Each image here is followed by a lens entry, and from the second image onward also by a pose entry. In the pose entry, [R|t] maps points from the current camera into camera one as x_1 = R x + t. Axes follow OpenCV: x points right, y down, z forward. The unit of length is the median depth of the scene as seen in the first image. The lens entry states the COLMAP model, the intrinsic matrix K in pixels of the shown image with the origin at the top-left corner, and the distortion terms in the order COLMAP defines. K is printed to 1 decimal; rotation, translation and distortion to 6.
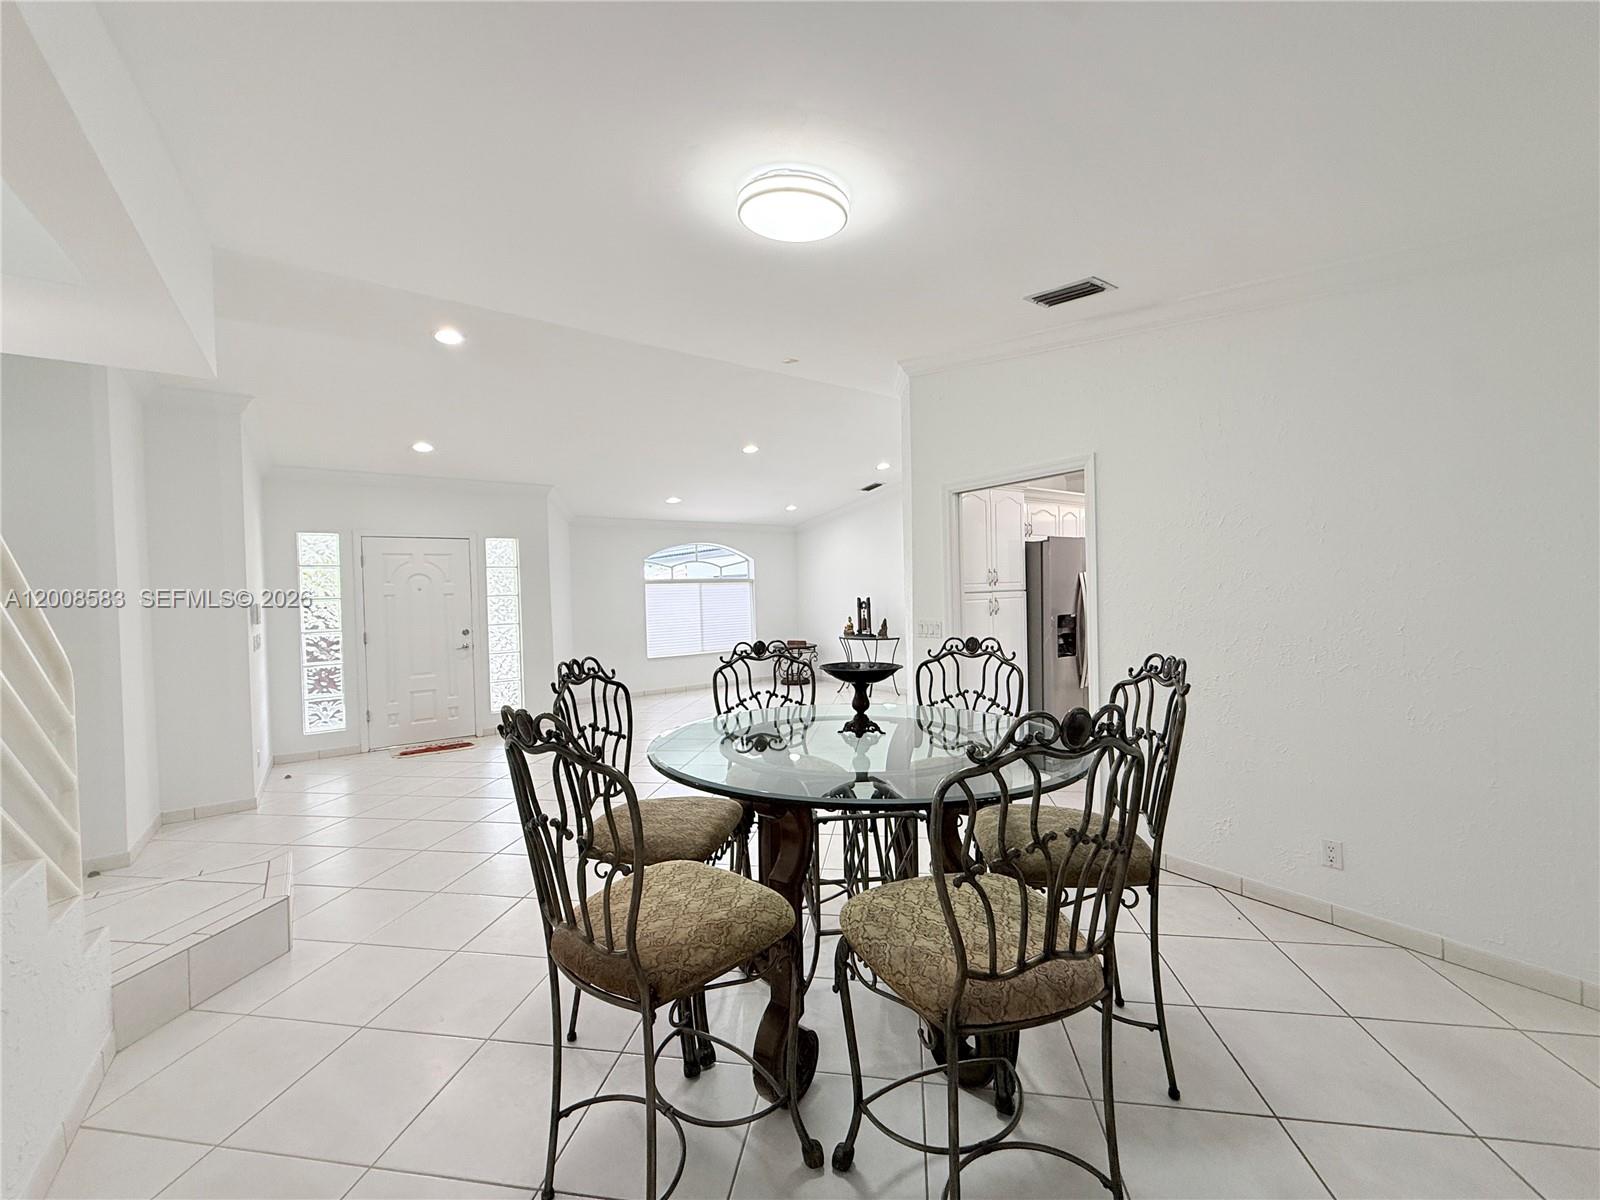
lens RADIAL K [[642.3, 0, 794.3], [0, 642.3, 603.2], [0, 0, 1]] dist [0.000903, 0.001659]
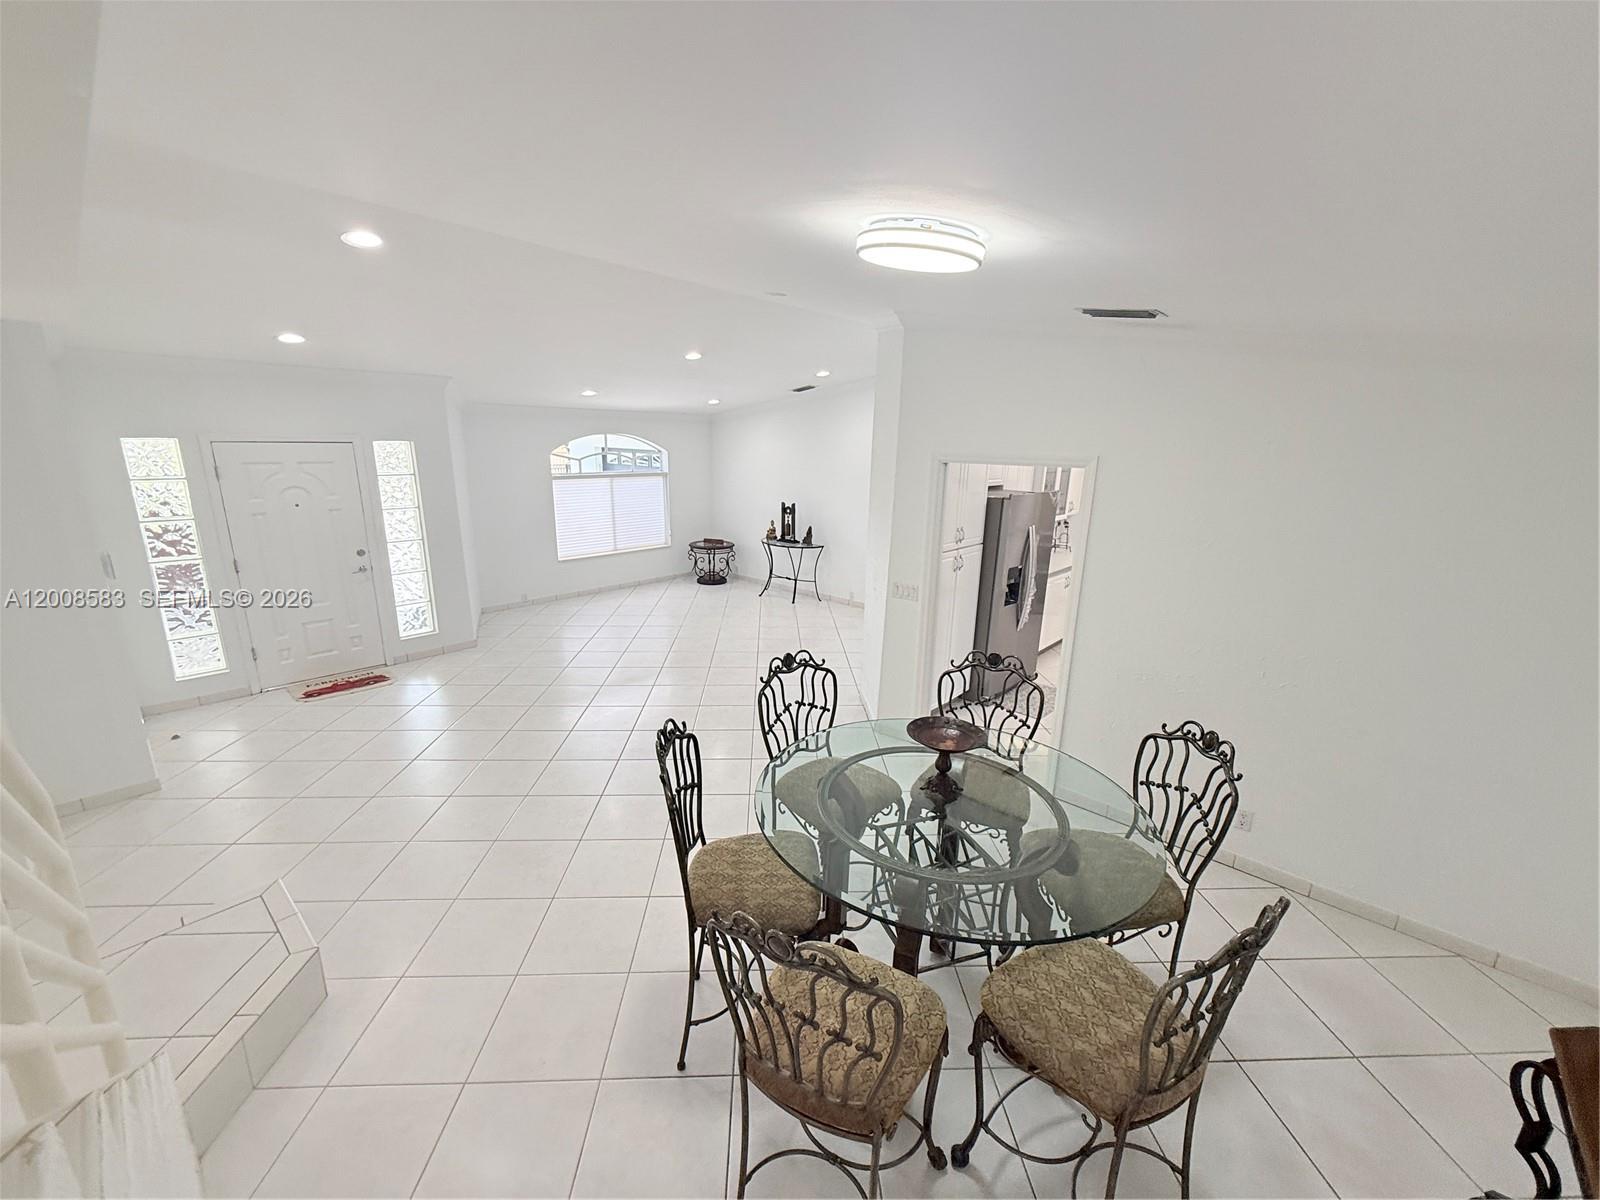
lens RADIAL K [[642.3, 0, 796.9], [0, 642.3, 602.4], [0, 0, 1]] dist [0.000903, 0.001659]
pose [[0.976520, -0.009327, 0.215223, -0.143663], [-0.041698, 0.971984, 0.231319, -0.136762], [-0.211351, -0.234862, 0.948773, 0.036162]]
